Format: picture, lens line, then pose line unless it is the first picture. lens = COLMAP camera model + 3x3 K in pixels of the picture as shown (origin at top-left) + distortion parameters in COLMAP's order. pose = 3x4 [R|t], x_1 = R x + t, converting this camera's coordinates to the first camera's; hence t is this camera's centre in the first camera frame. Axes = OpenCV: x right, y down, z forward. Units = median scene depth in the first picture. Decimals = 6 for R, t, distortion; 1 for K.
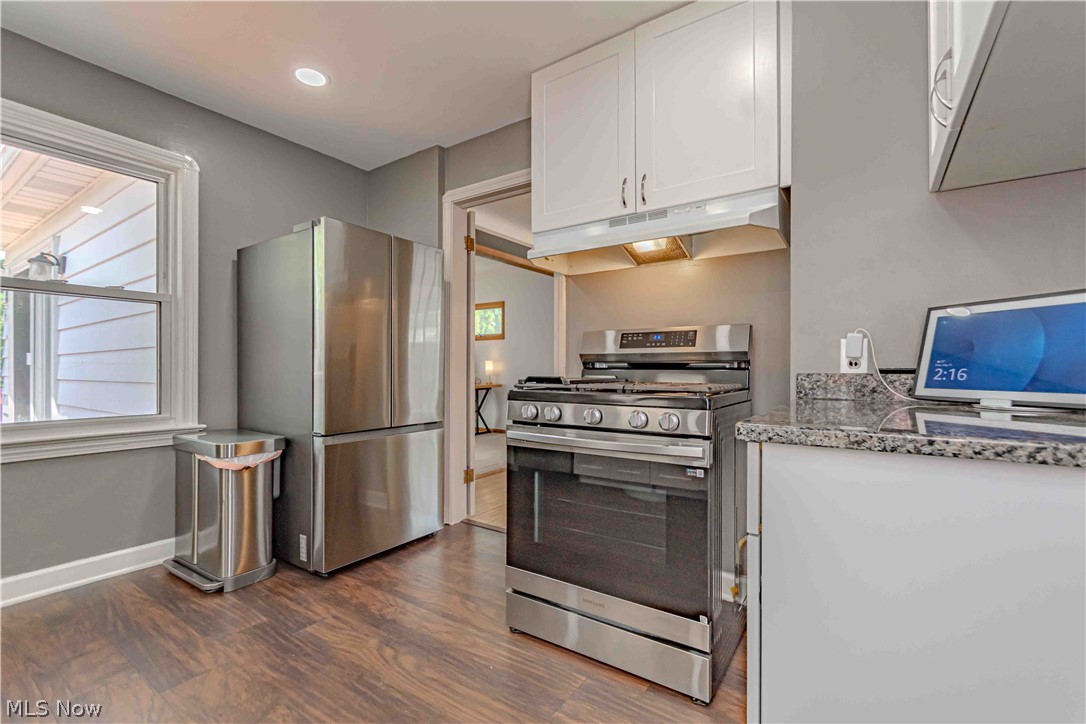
lens RADIAL K [[476.1, 0, 544.1], [0, 476.1, 369.0], [0, 0, 1]] dist [0.002440, -0.004121]
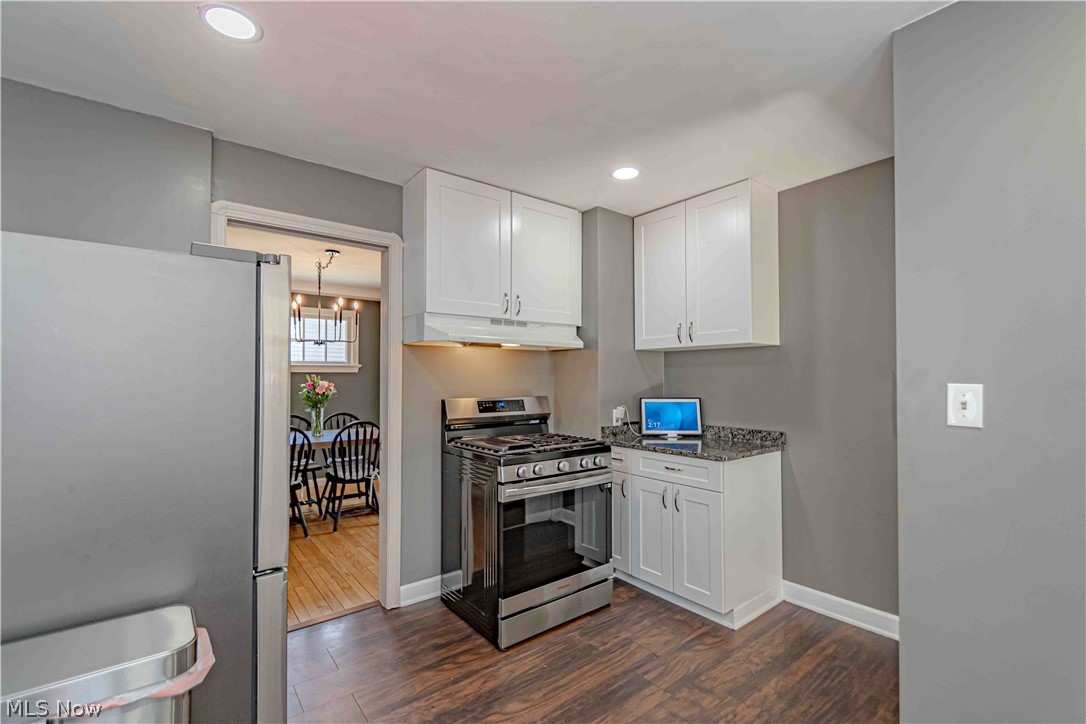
lens RADIAL K [[476.1, 0, 544.1], [0, 476.1, 369.0], [0, 0, 1]] dist [0.002440, -0.004121]
pose [[0.297522, 0.012826, 0.954629, -1.278424], [-0.000098, 0.999910, -0.013404, -0.180432], [-0.954715, 0.003894, 0.297497, 0.538398]]
